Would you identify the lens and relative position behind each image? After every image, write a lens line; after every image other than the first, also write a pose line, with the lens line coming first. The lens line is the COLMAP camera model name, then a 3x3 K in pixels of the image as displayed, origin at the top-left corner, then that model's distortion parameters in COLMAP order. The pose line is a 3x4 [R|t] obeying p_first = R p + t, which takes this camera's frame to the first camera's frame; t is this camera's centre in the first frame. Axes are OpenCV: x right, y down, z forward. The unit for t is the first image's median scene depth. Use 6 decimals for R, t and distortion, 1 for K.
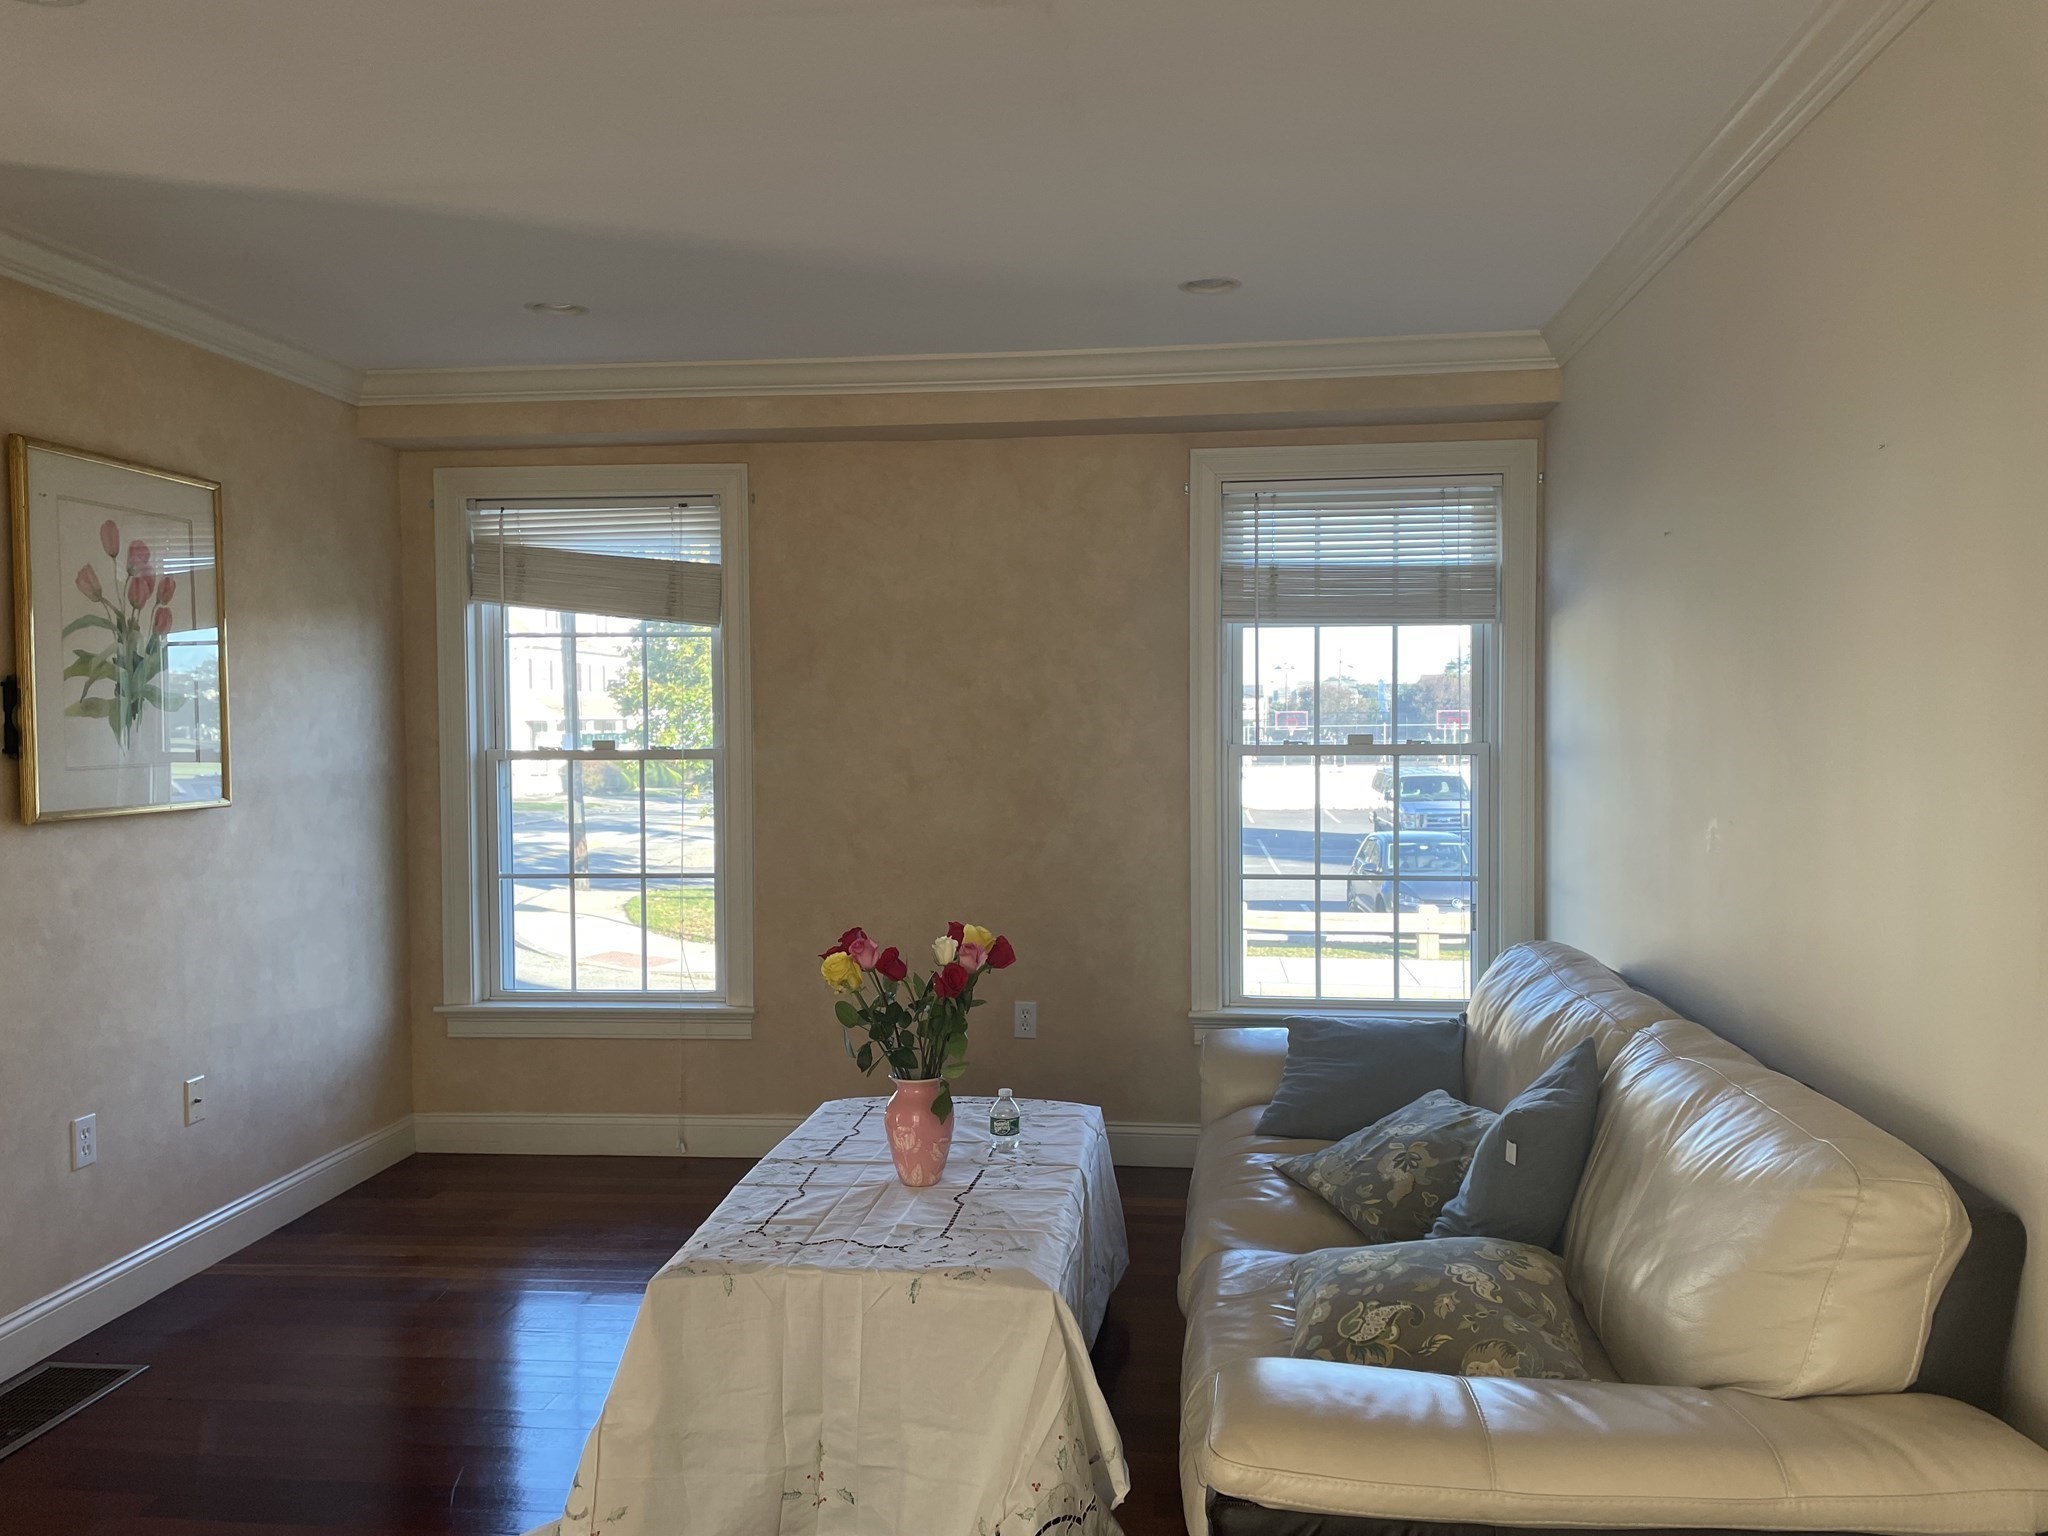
lens RADIAL K [[1536.1, 0, 1024.0], [0, 1536.1, 768.0], [0, 0, 1]] dist [0.072323, -0.099530]
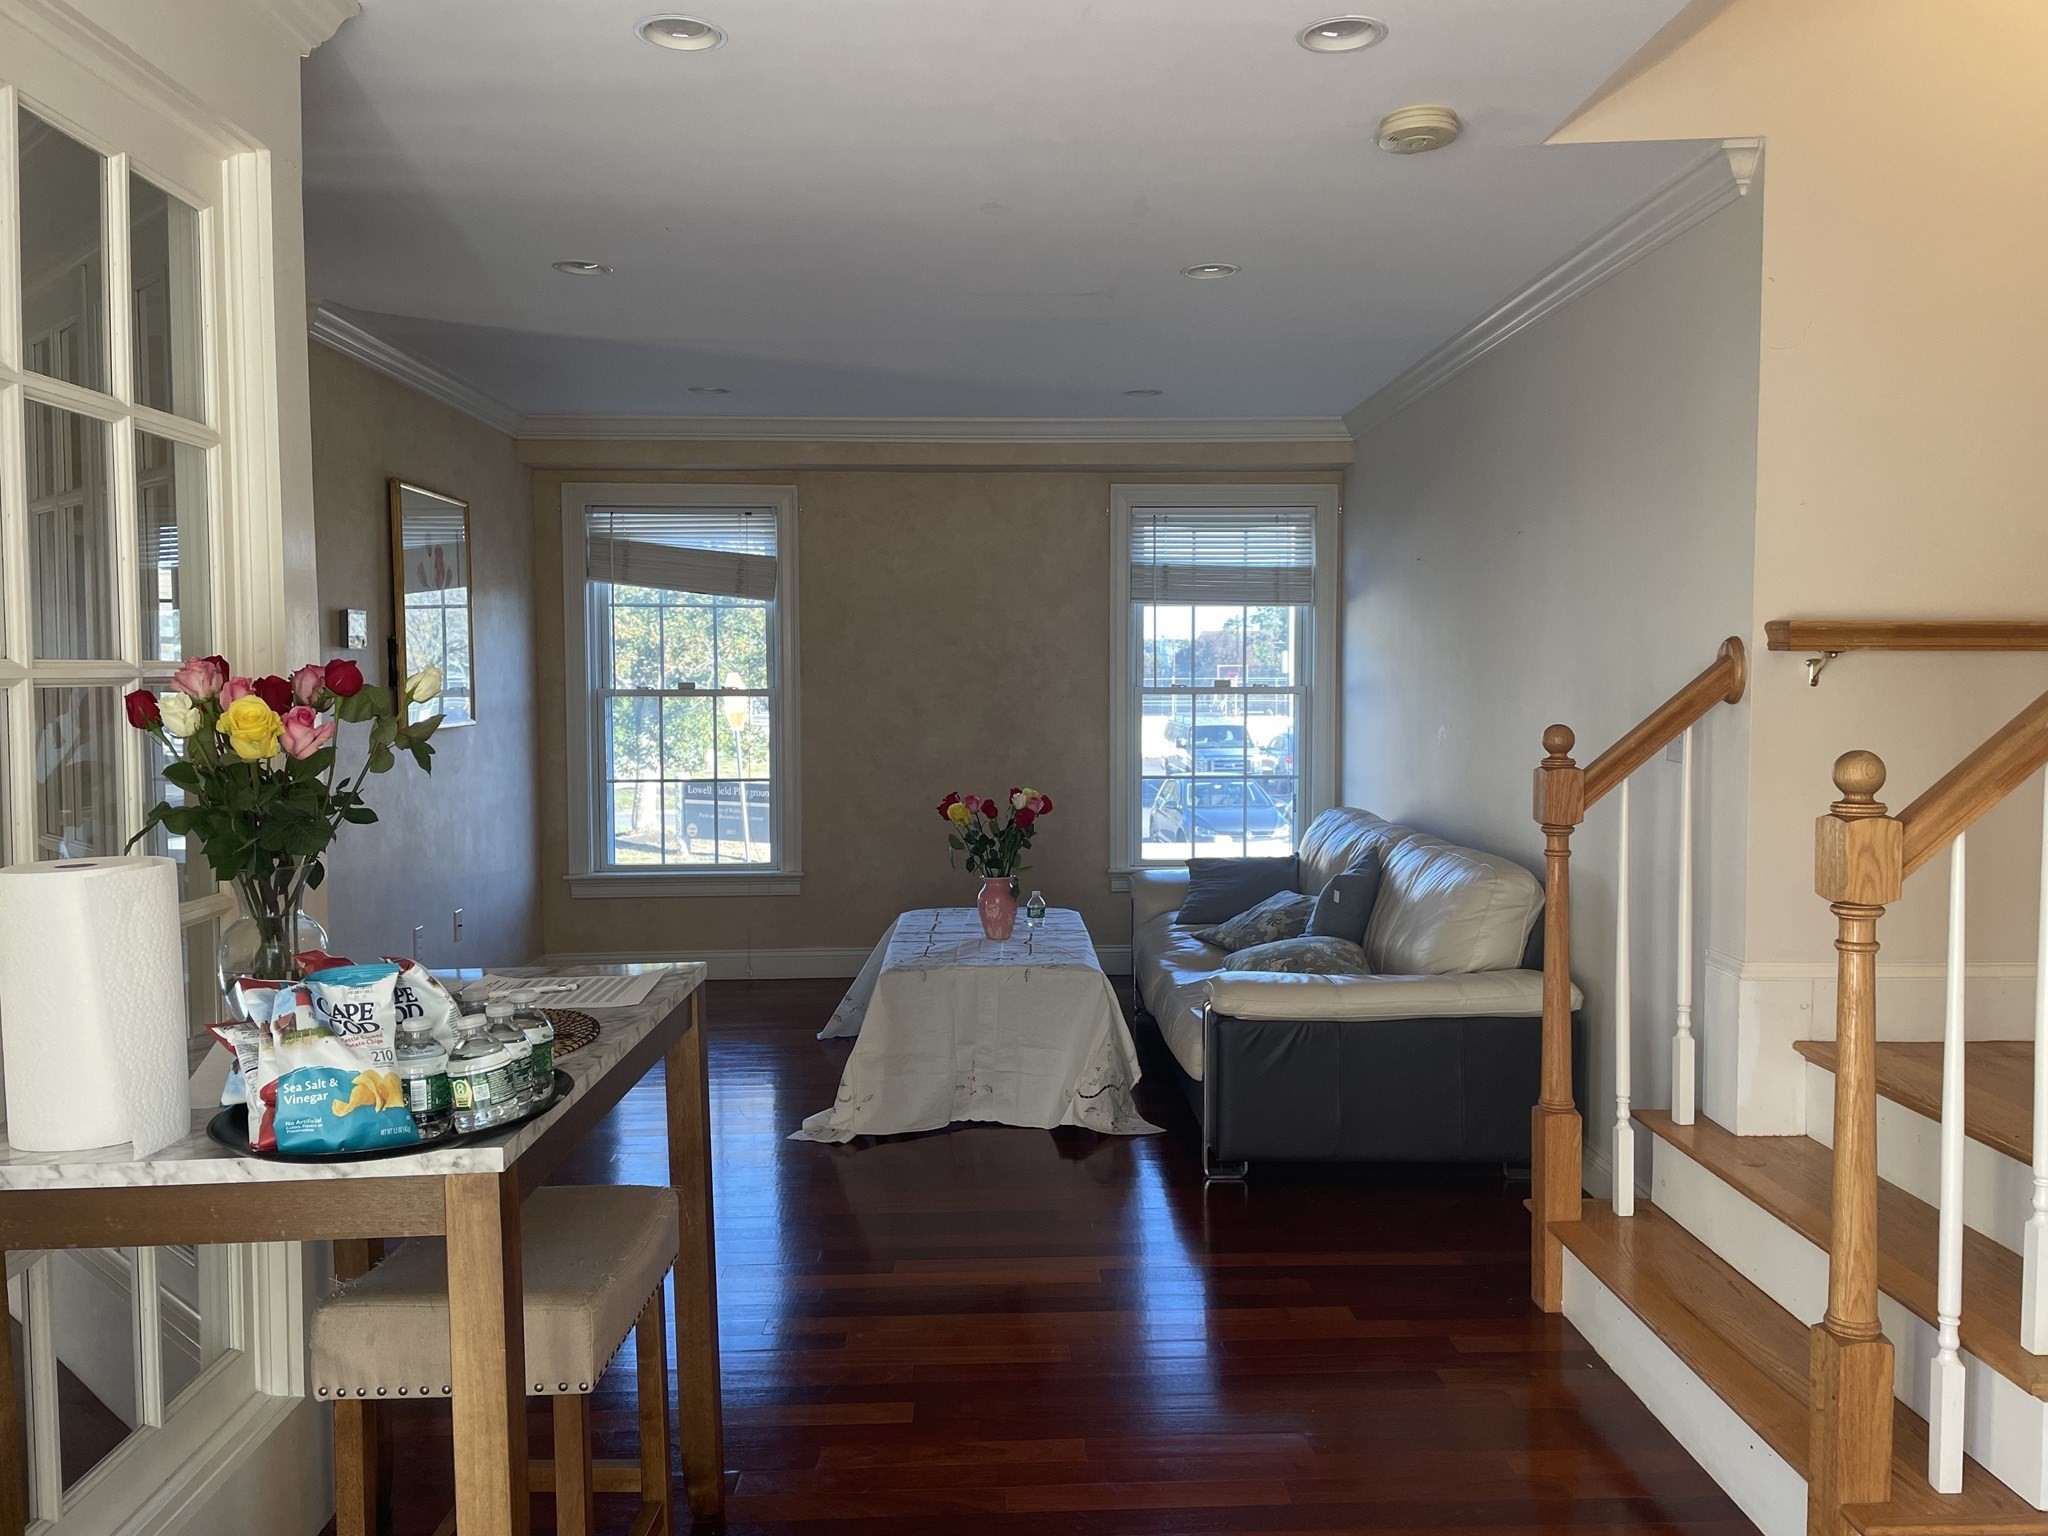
lens RADIAL K [[1536.1, 0, 1024.0], [0, 1536.1, 768.0], [0, 0, 1]] dist [0.072323, -0.099530]
pose [[0.990138, -0.004225, 0.140032, -0.179446], [0.000009, 0.999547, 0.030090, 0.018345], [-0.140096, -0.029792, 0.989690, -0.442685]]
